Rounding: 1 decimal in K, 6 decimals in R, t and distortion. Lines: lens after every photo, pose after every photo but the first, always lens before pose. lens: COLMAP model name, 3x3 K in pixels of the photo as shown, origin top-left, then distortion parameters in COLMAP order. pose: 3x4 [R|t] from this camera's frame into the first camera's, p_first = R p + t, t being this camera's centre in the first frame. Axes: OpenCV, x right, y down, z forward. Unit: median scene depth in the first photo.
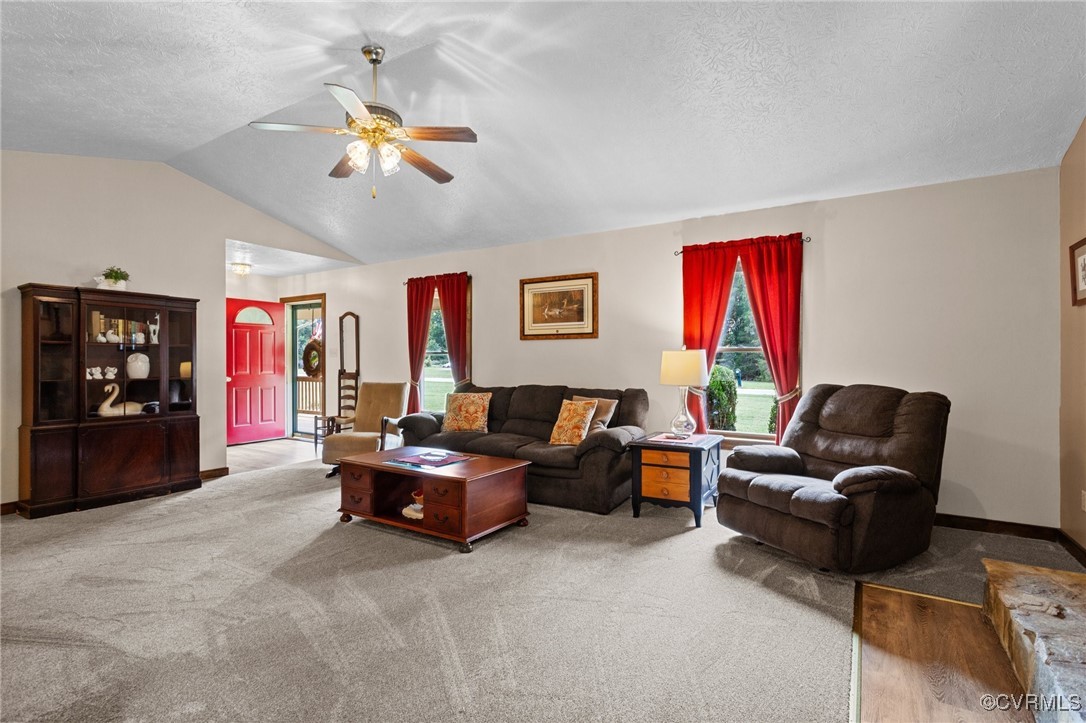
lens RADIAL K [[519.4, 0, 548.1], [0, 519.4, 366.1], [0, 0, 1]] dist [-0.002008, 0.000410]
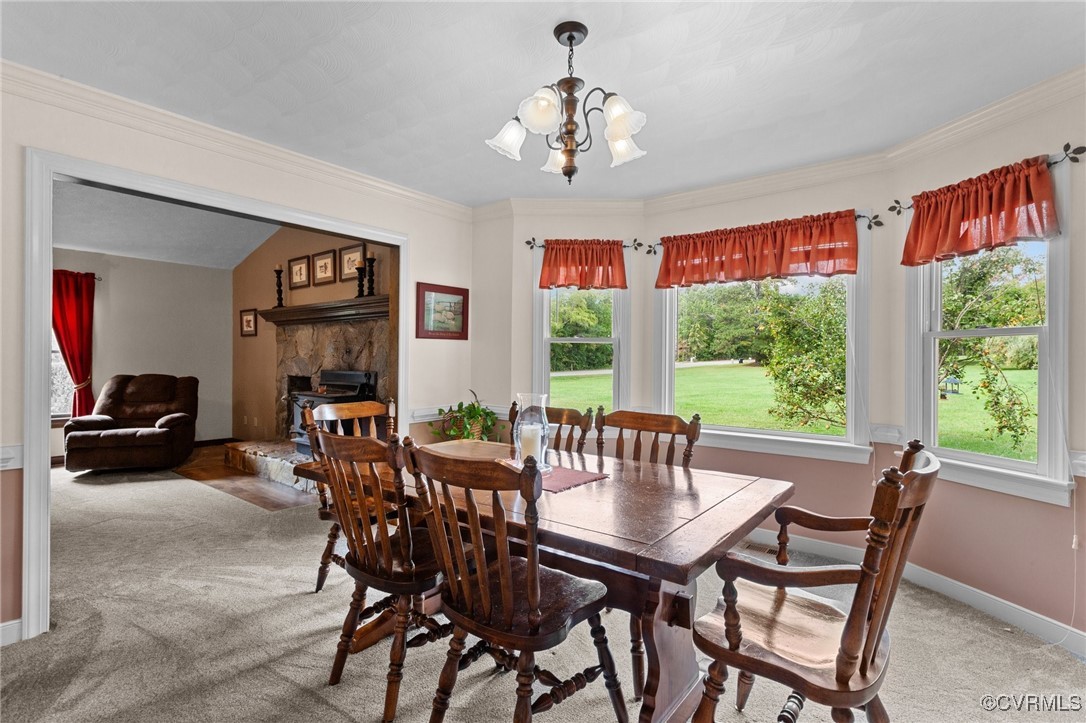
lens RADIAL K [[519.4, 0, 546.0], [0, 519.4, 361.4], [0, 0, 1]] dist [-0.002008, 0.000410]
pose [[0.125913, 0.002367, 0.992038, -0.891928], [-0.000334, 0.999997, -0.002343, -0.003608], [-0.992041, -0.000036, 0.125914, -0.504961]]
